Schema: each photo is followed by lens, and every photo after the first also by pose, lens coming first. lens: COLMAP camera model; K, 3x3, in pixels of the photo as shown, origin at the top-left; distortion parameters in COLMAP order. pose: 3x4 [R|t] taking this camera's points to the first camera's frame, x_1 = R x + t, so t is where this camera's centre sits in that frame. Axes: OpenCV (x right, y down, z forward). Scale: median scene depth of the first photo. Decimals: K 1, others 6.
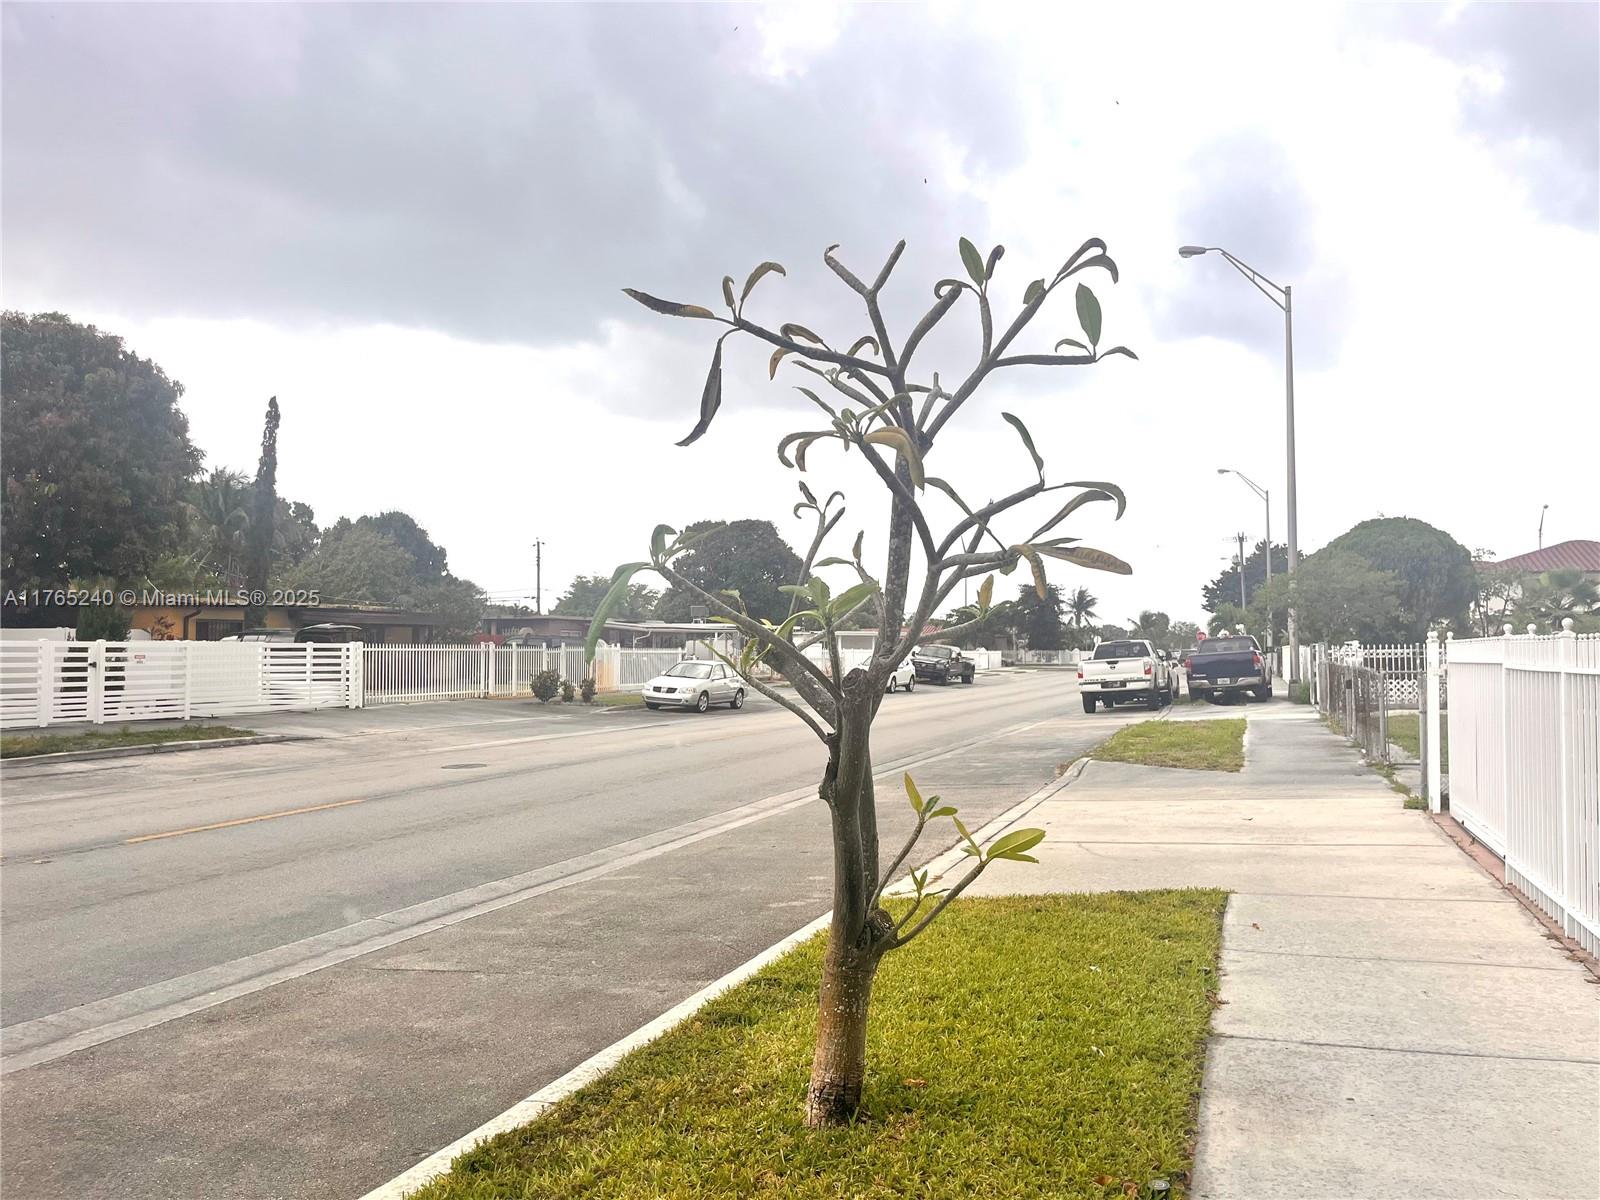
lens RADIAL K [[1208.7, 0, 797.1], [0, 1208.7, 597.1], [0, 0, 1]] dist [0.029283, -0.005539]
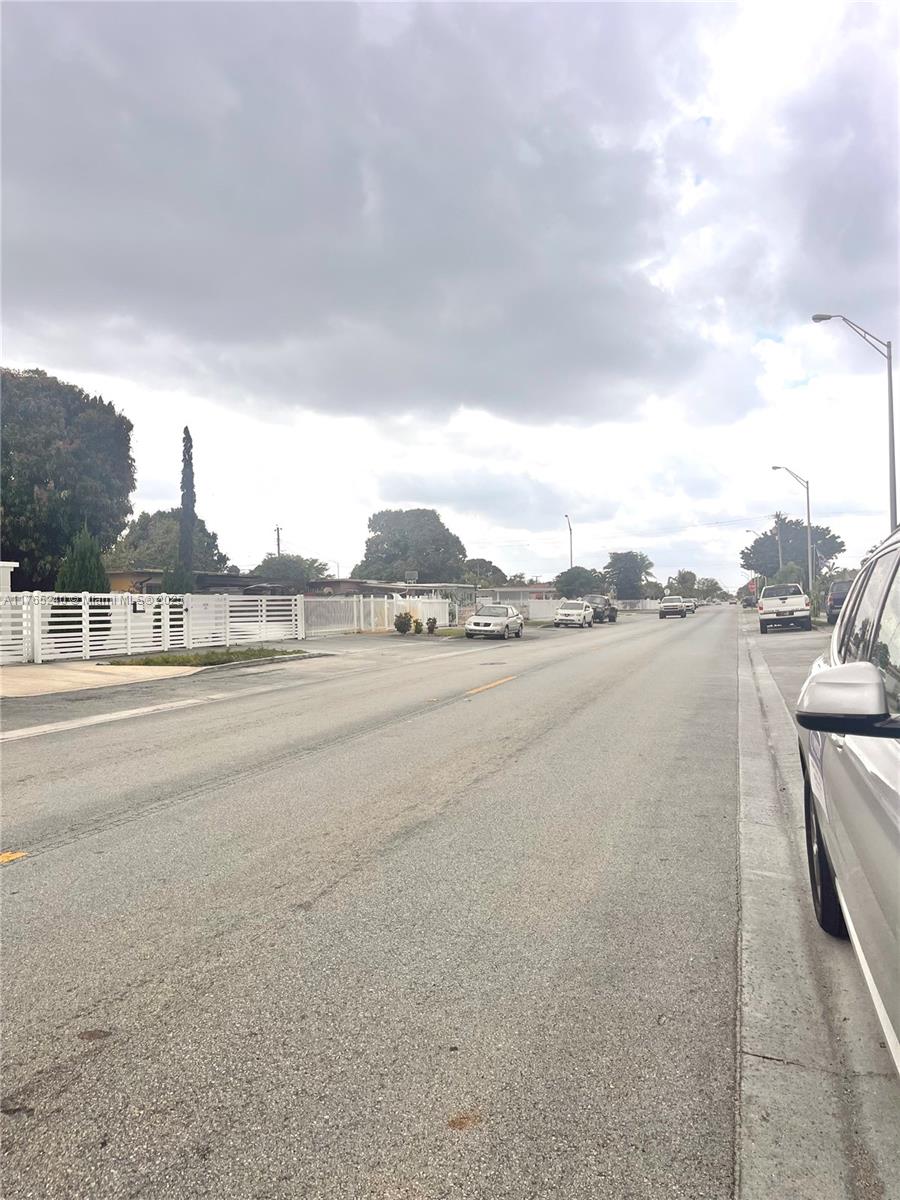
lens RADIAL K [[906.5, 0, 452.4], [0, 906.5, 603.5], [0, 0, 1]] dist [0.029283, -0.005539]
pose [[0.998525, -0.022603, 0.049360, -0.199011], [0.020582, 0.998944, 0.041068, 0.005250], [-0.050236, -0.039992, 0.997936, -0.096512]]
